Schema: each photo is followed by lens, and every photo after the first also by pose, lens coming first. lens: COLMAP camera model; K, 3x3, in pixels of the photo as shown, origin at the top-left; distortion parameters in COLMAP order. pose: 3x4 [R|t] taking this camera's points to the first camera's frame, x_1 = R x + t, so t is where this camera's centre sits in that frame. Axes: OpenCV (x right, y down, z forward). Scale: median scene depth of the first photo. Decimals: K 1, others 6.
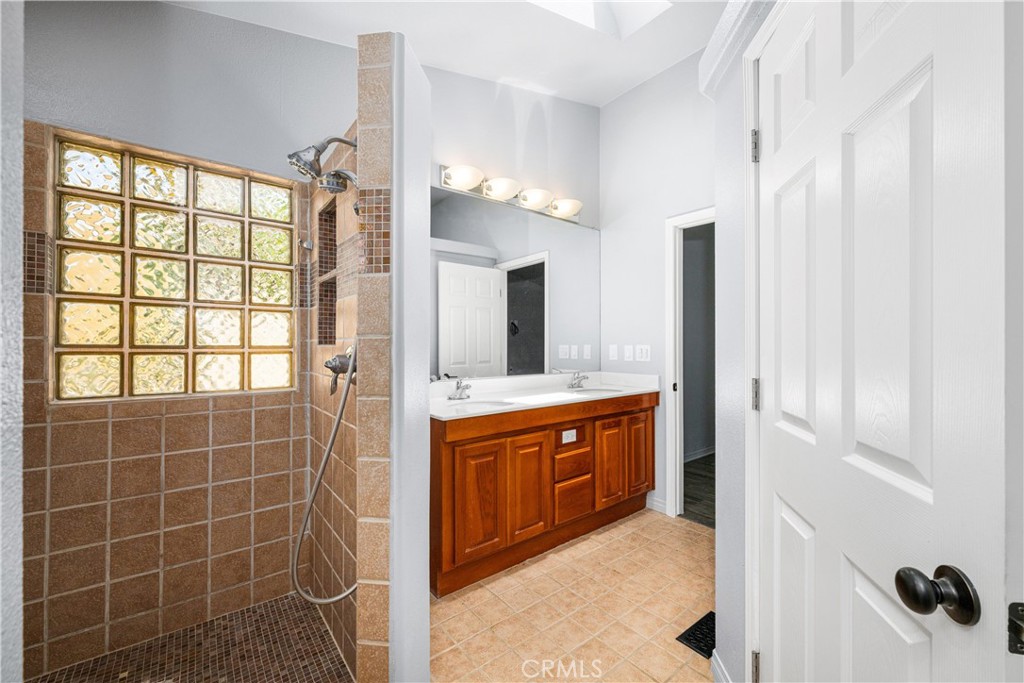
lens RADIAL K [[403.7, 0, 512.0], [0, 403.7, 341.5], [0, 0, 1]] dist [0.000858, 0.000175]
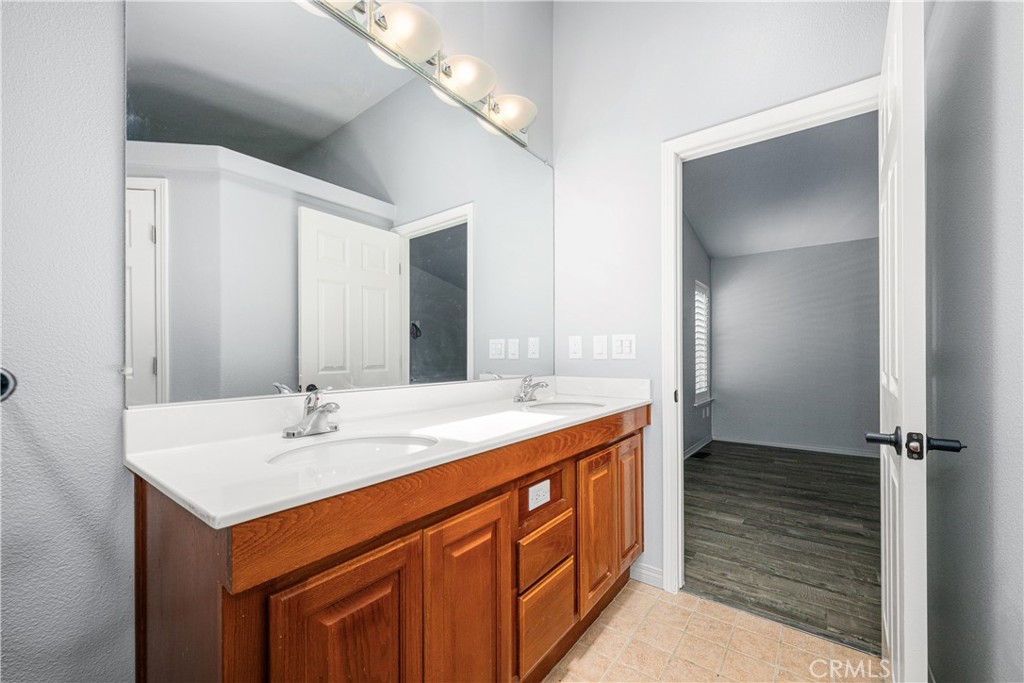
lens RADIAL K [[407.3, 0, 512.1], [0, 407.3, 351.8], [0, 0, 1]] dist [0.000213, -0.000003]
pose [[0.969615, -0.000871, 0.244633, -0.020850], [0.001644, 0.999994, -0.002955, 0.042894], [-0.244629, 0.003268, 0.969611, 0.427903]]
